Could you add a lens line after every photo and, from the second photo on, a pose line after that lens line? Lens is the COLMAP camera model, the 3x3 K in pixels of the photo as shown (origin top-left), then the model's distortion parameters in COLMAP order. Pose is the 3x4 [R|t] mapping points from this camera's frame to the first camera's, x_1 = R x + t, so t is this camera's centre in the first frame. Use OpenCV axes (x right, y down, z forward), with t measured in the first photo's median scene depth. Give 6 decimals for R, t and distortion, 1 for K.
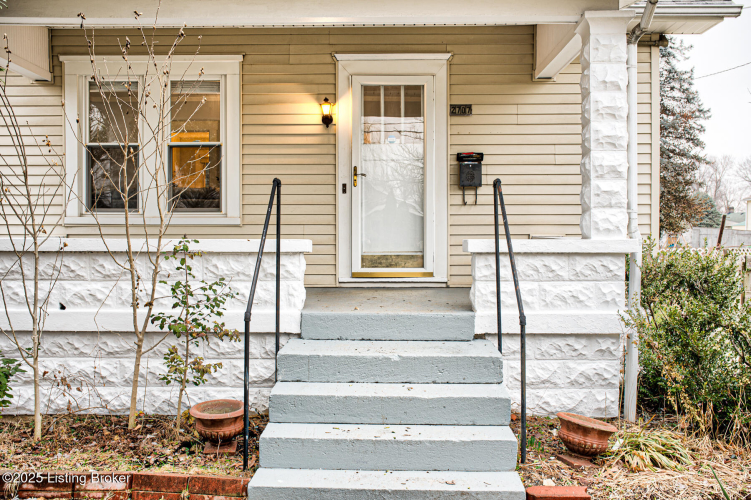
lens RADIAL K [[691.1, 0, 375.3], [0, 691.1, 249.0], [0, 0, 1]] dist [-0.013099, 0.000000]
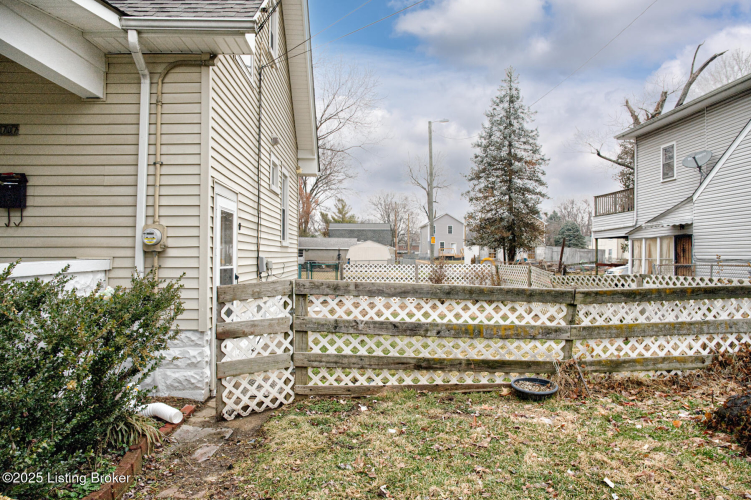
lens RADIAL K [[503.3, 0, 375.0], [0, 503.3, 249.8], [0, 0, 1]] dist [-0.024351, 0.025267]
pose [[0.998849, -0.004626, 0.047747, 0.101590], [0.005826, 0.999670, -0.025030, -0.001836], [-0.047616, 0.025279, 0.998546, 0.045773]]
